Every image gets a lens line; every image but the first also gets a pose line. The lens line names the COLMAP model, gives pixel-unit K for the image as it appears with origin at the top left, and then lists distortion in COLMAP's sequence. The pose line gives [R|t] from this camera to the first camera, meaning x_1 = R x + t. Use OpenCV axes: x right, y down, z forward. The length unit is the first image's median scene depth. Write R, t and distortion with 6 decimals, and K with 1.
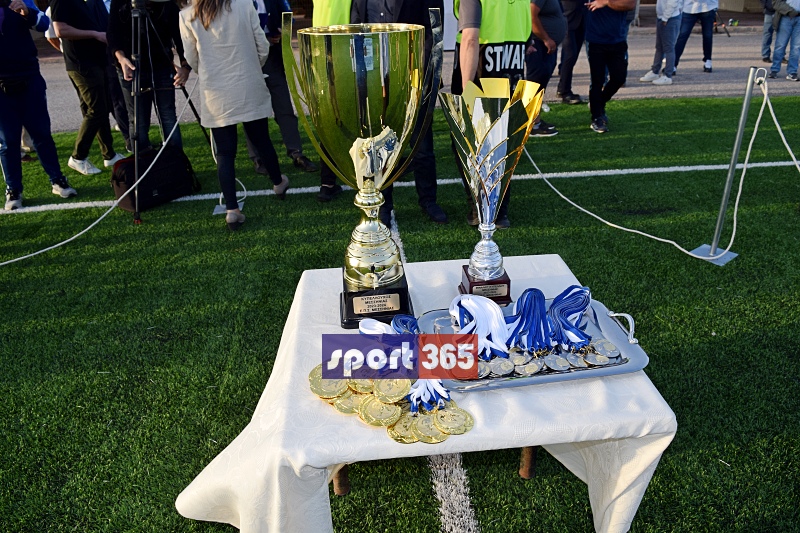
lens RADIAL K [[630.0, 0, 400.0], [0, 630.0, 266.5], [0, 0, 1]] dist [-0.085140, 0.014828]
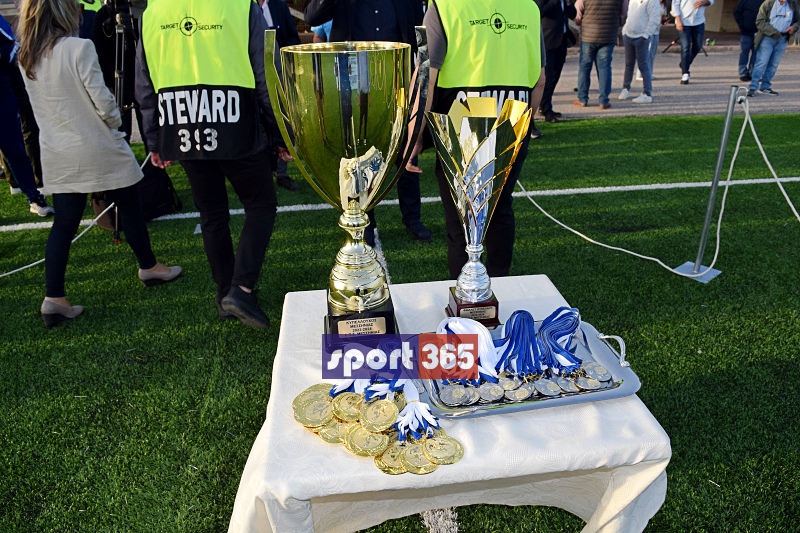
lens RADIAL K [[630.0, 0, 400.0], [0, 630.0, 266.5], [0, 0, 1]] dist [-0.085140, 0.014828]
pose [[0.999613, -0.004527, 0.027433, -0.004662], [0.005266, 0.999623, -0.026953, -0.008382], [-0.027300, 0.027087, 0.999260, 0.022832]]
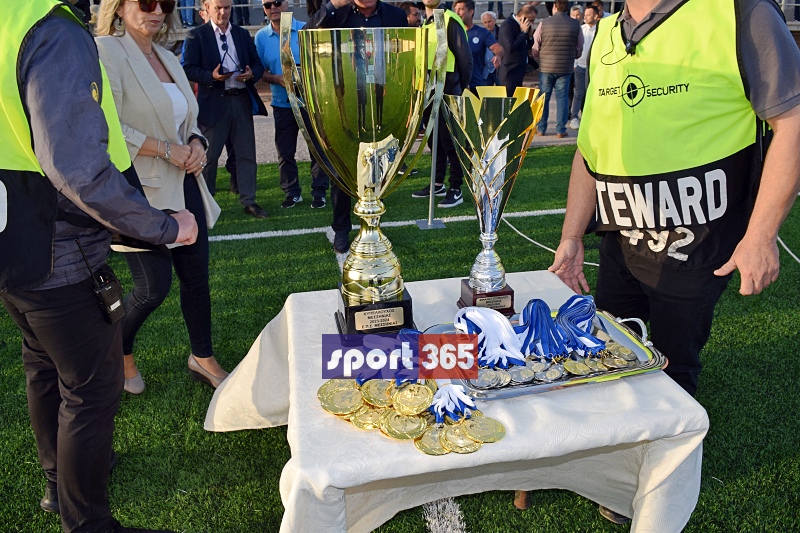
lens RADIAL K [[630.0, 0, 400.0], [0, 630.0, 266.5], [0, 0, 1]] dist [-0.085140, 0.014828]
pose [[0.994661, -0.027210, 0.099547, -0.095537], [0.035972, 0.995531, -0.087311, 0.063156], [-0.096726, 0.090426, 0.991195, 0.053480]]
